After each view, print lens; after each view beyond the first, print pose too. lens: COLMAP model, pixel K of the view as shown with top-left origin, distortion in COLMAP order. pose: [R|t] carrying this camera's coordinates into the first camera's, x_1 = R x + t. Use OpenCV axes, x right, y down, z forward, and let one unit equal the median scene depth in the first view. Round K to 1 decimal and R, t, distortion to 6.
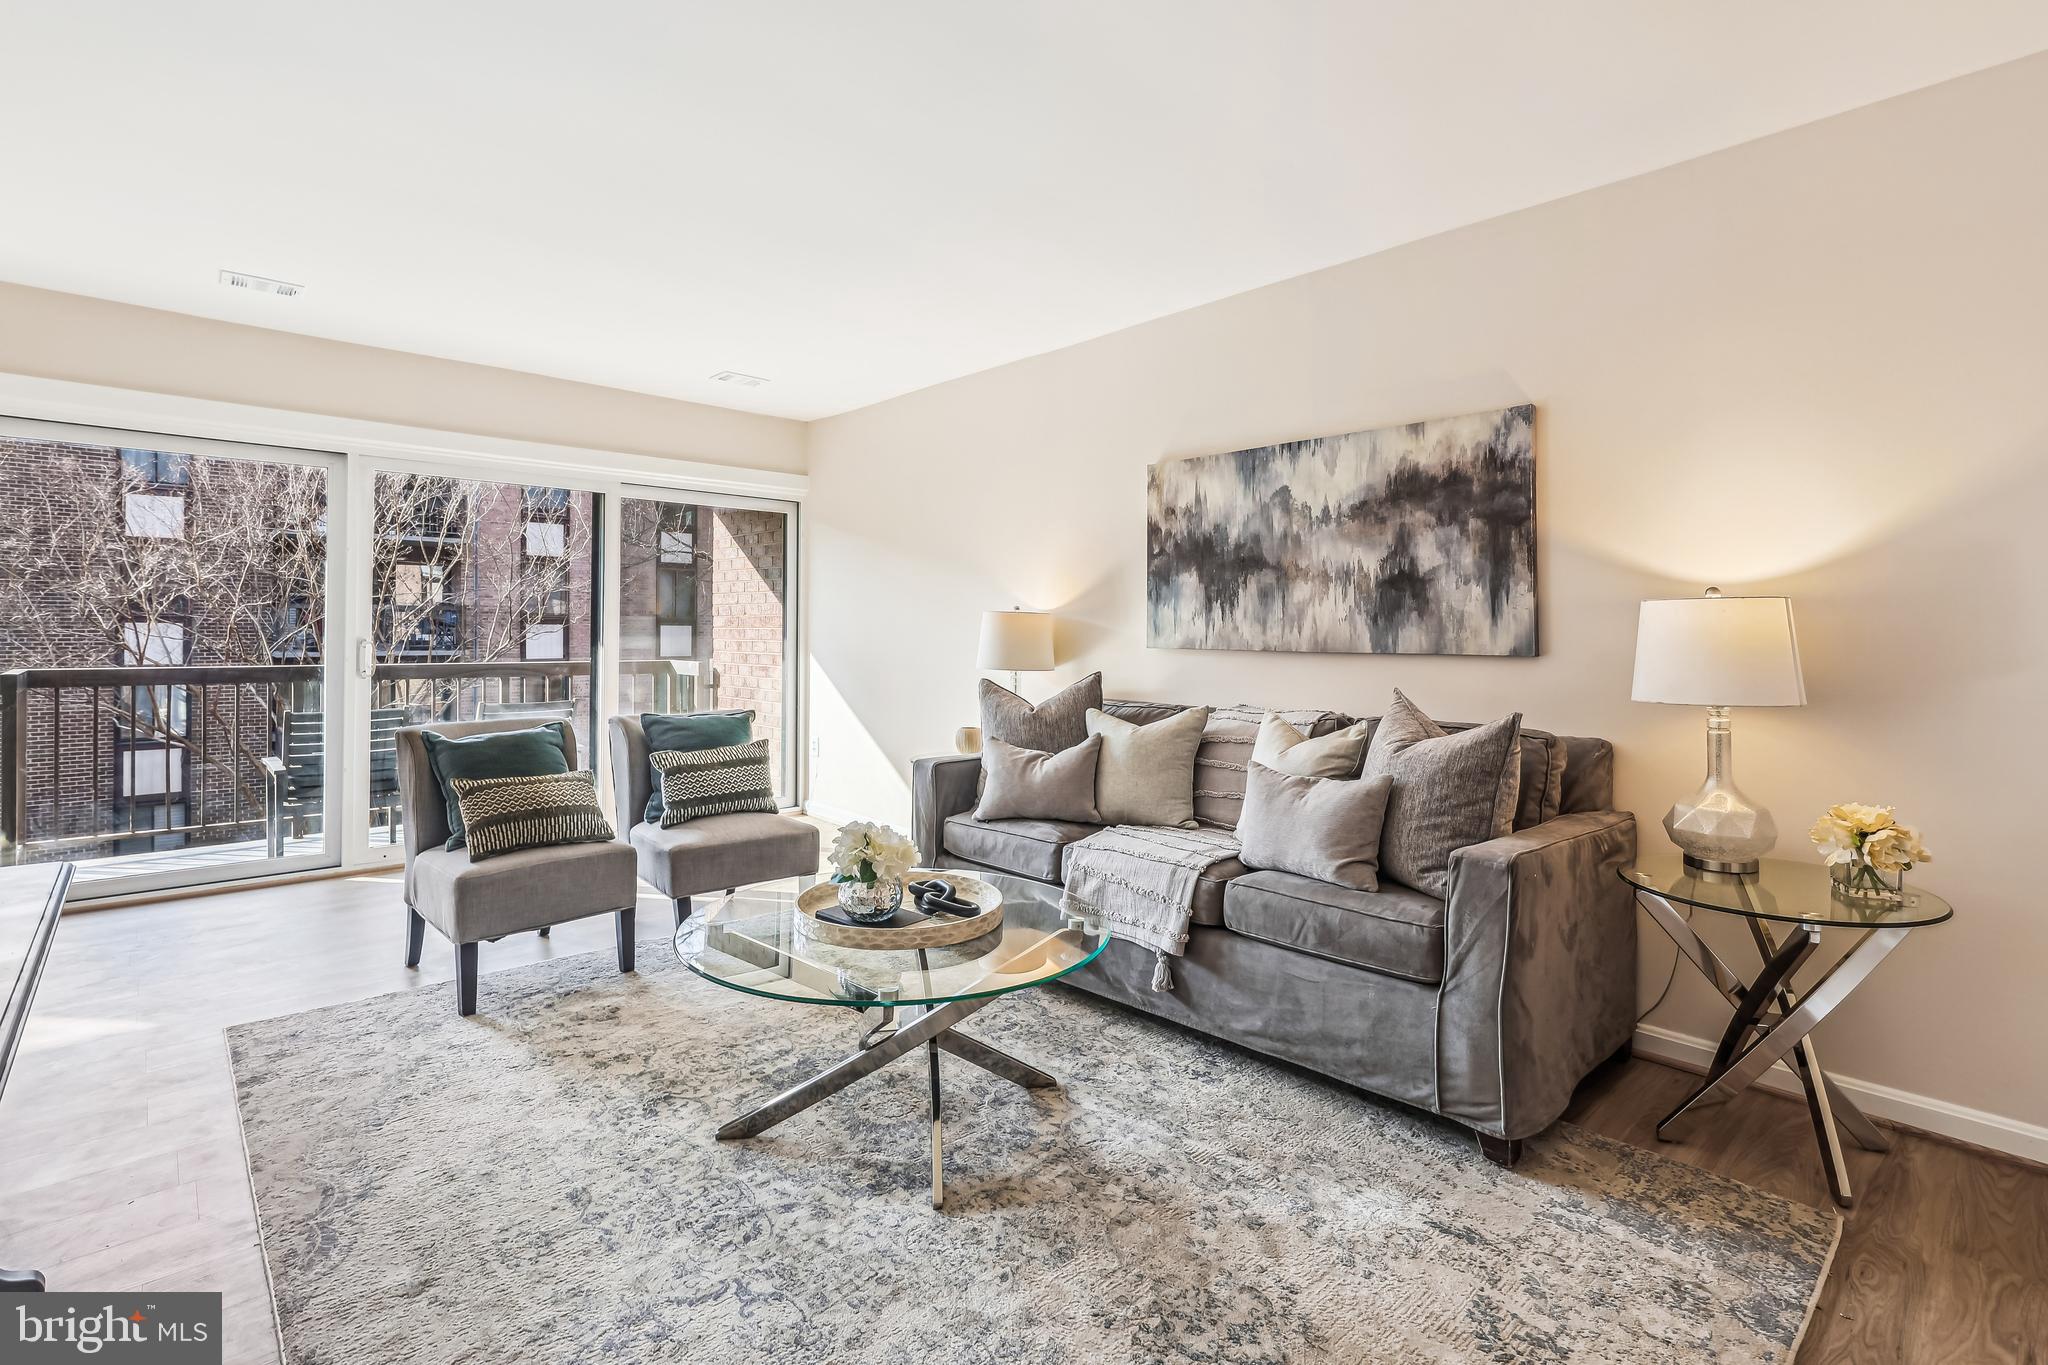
lens RADIAL K [[973.9, 0, 1055.5], [0, 973.9, 609.9], [0, 0, 1]] dist [-0.017923, 0.005370]
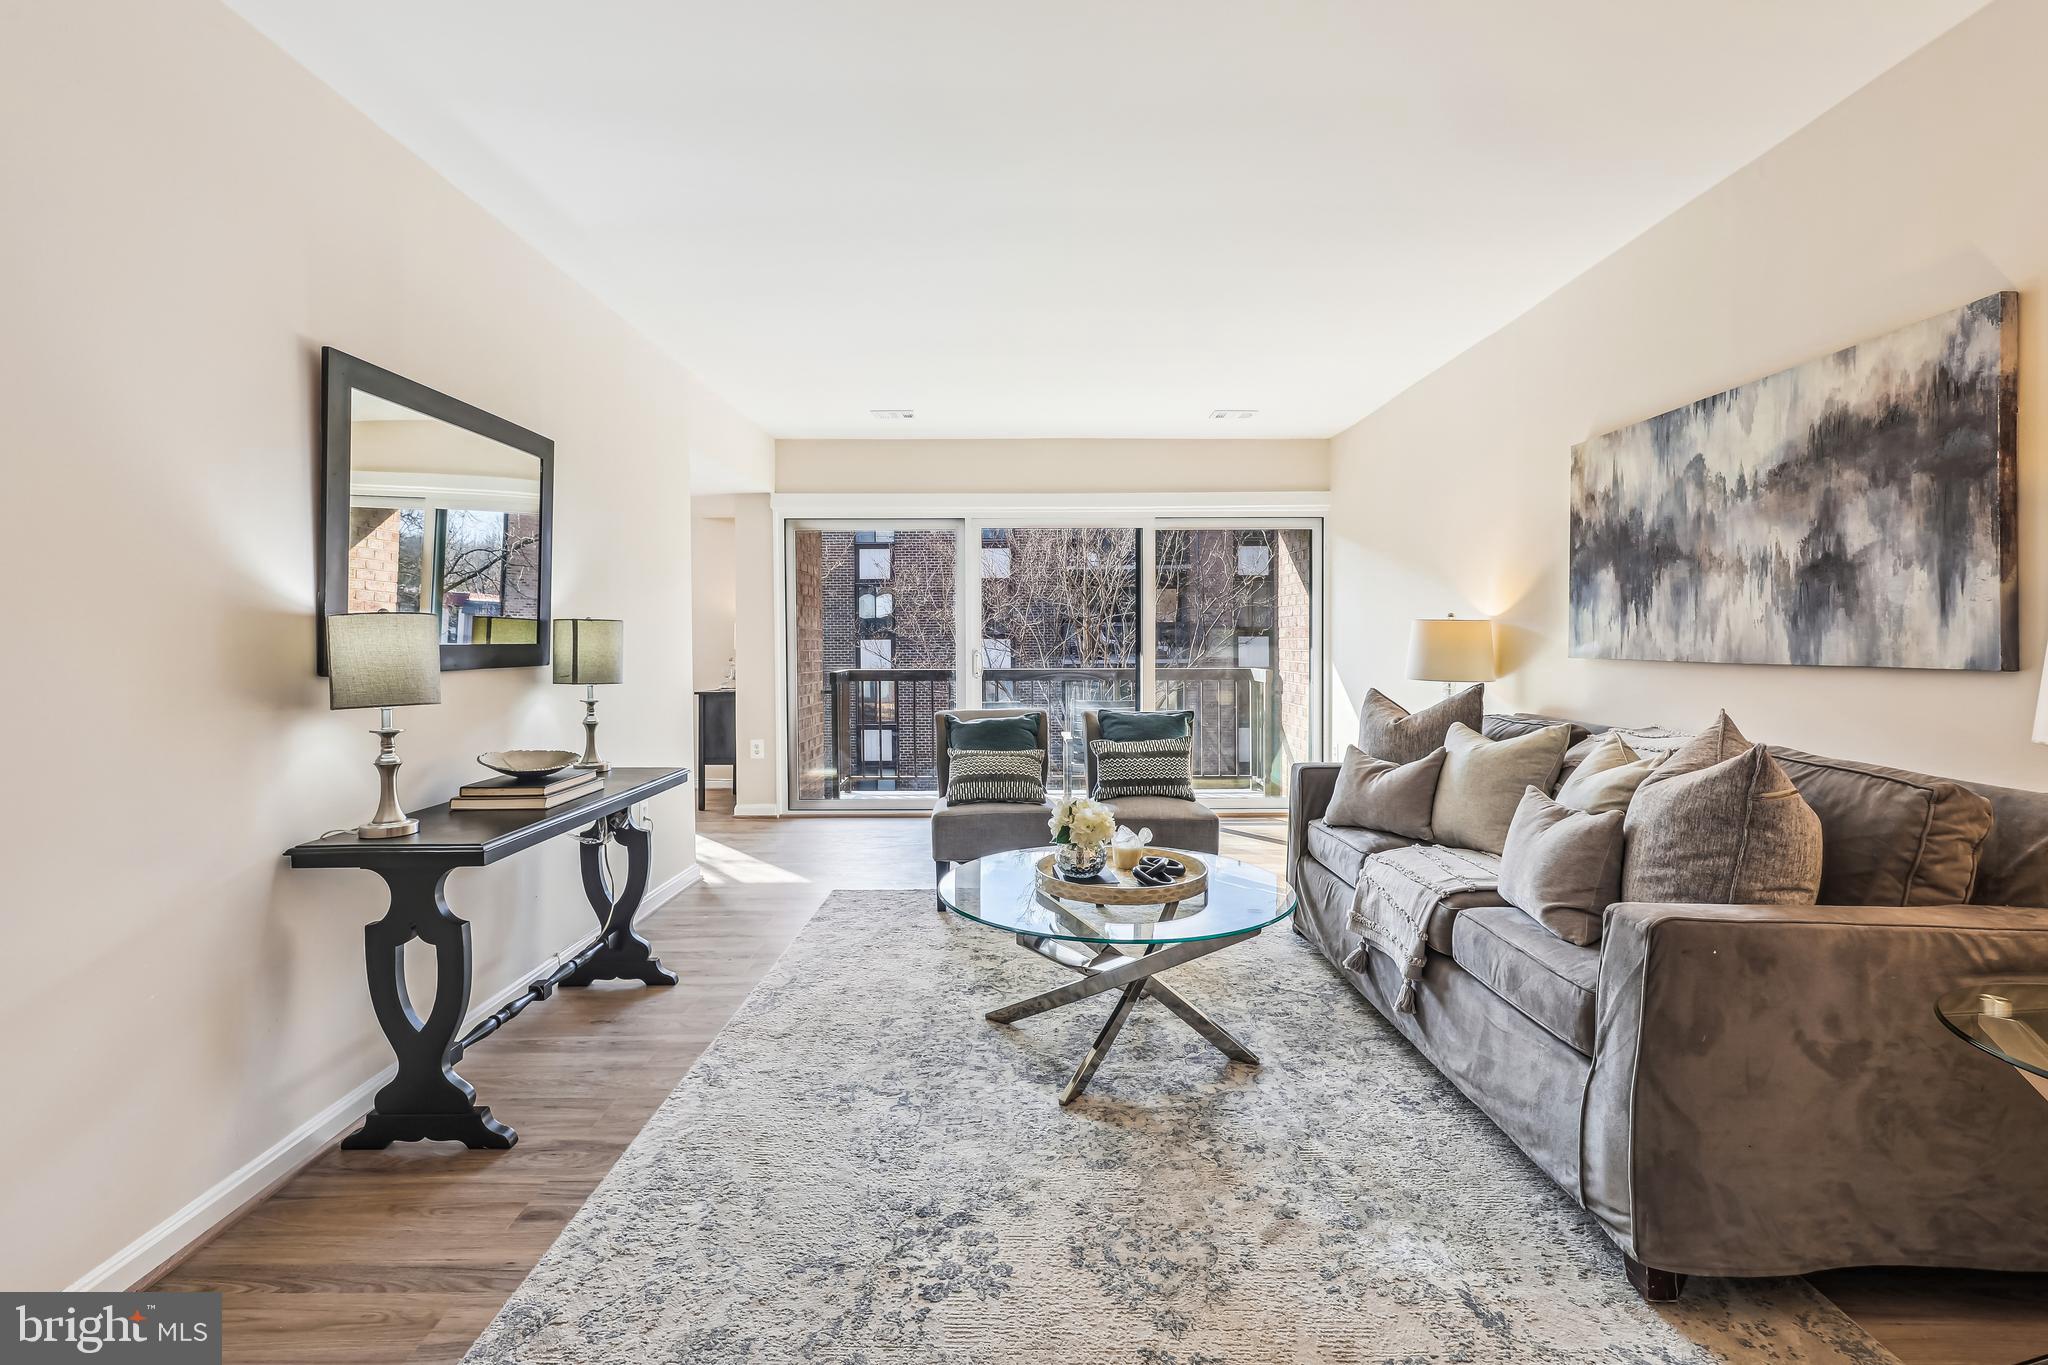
lens RADIAL K [[973.9, 0, 1032.5], [0, 973.9, 652.8], [0, 0, 1]] dist [-0.017923, 0.005370]
pose [[0.722669, -0.000484, -0.691194, 0.451021], [0.023425, 0.999442, 0.023791, 0.003613], [0.690797, -0.033384, 0.722277, 0.056084]]
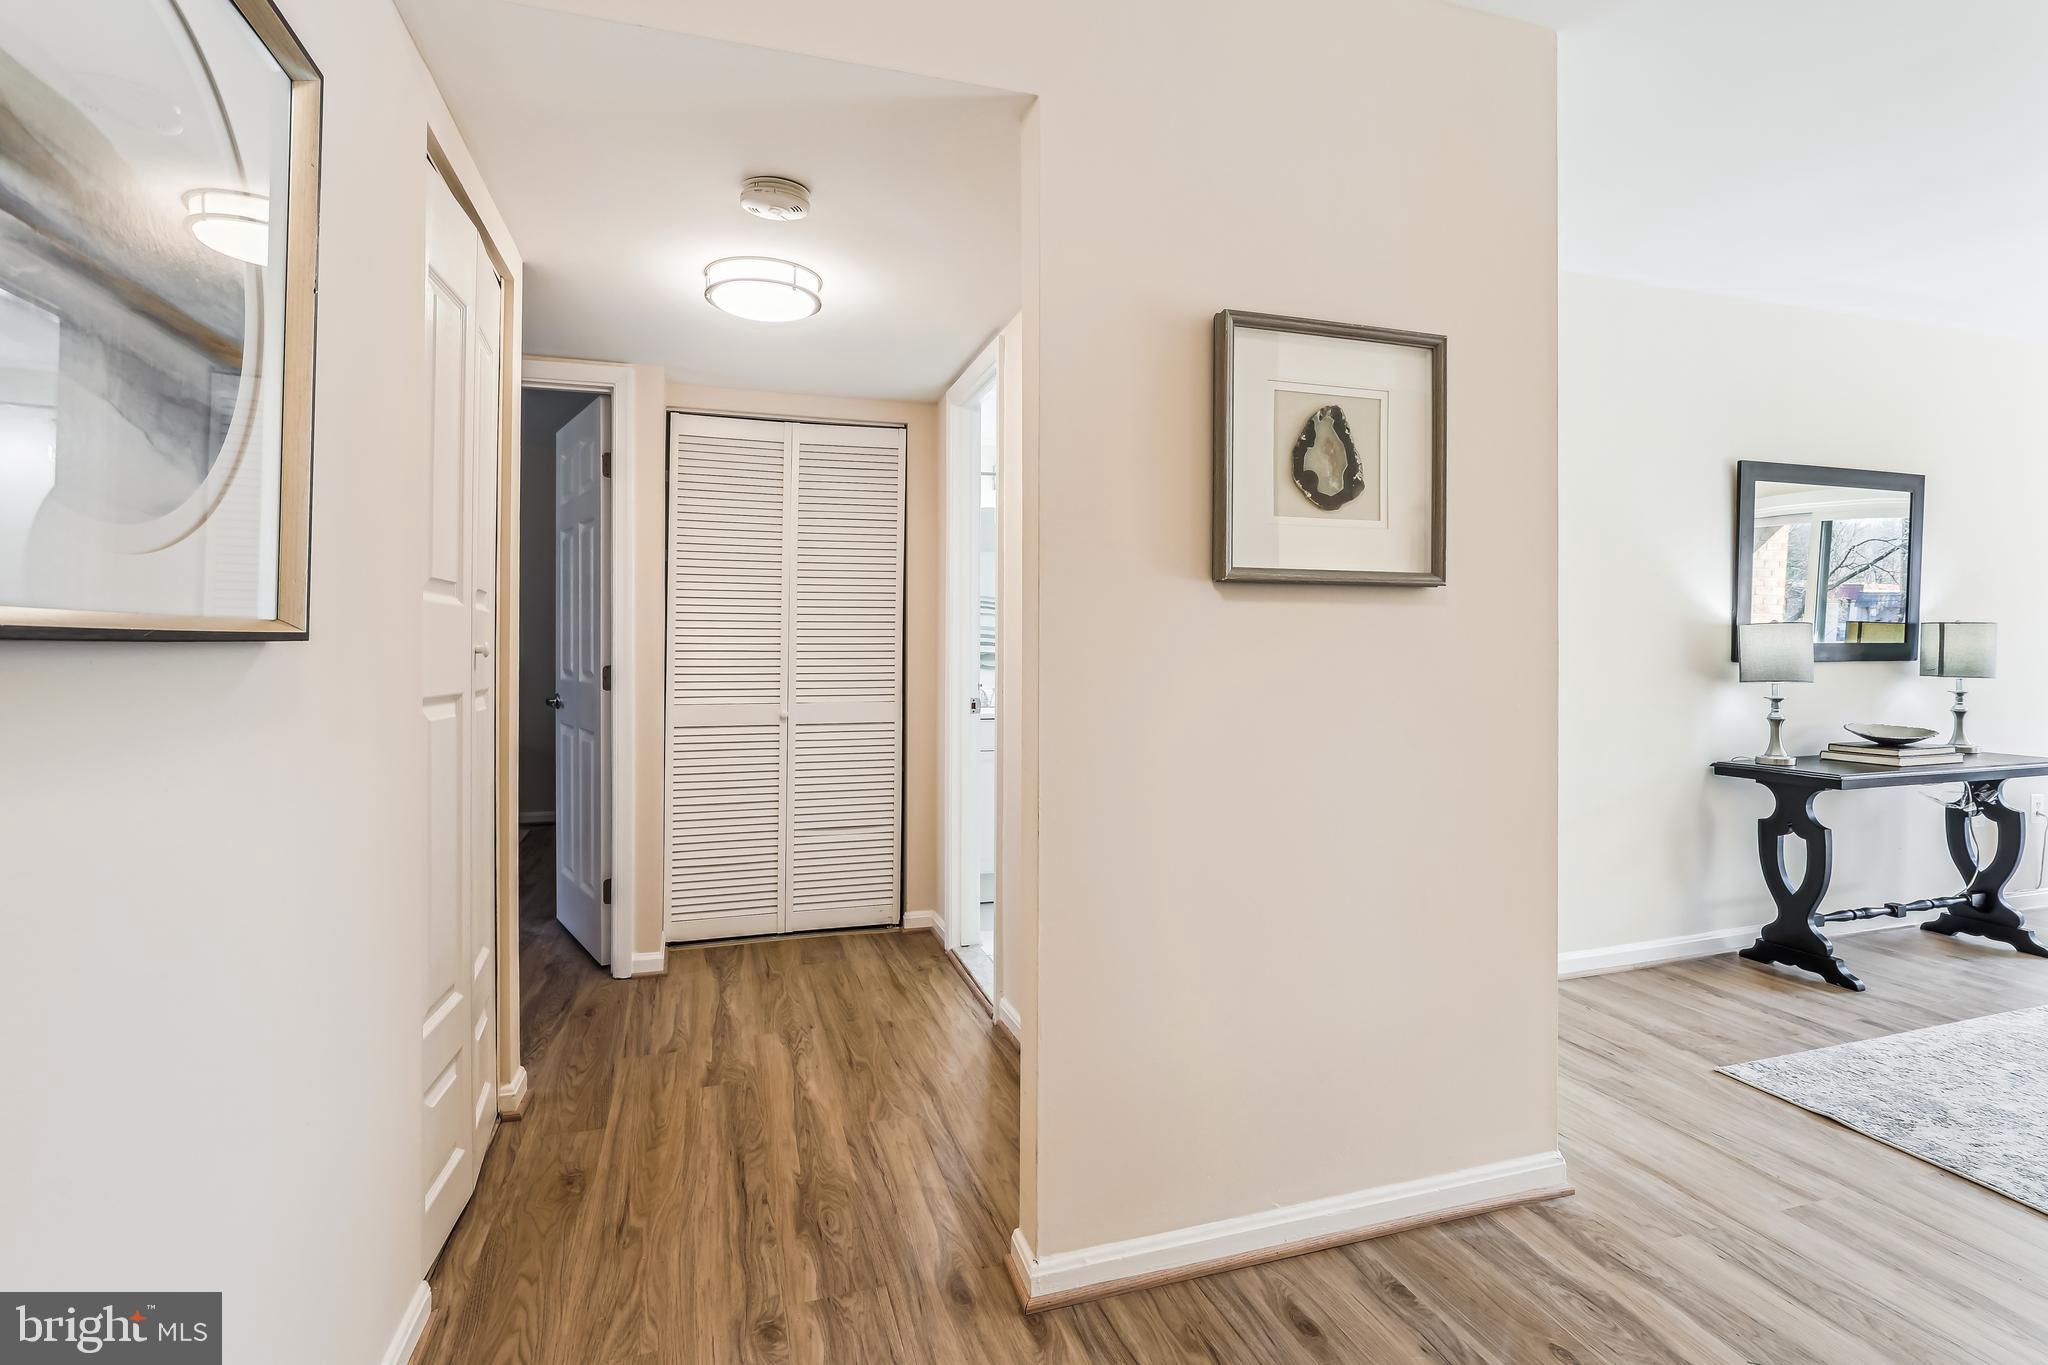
lens RADIAL K [[973.9, 0, 1002.8], [0, 973.9, 640.2], [0, 0, 1]] dist [-0.017923, 0.005370]
pose [[-0.438726, -0.004651, -0.898609, 1.019934], [0.013617, 0.999837, -0.011823, 0.001377], [0.898518, -0.017424, -0.438591, -0.074746]]
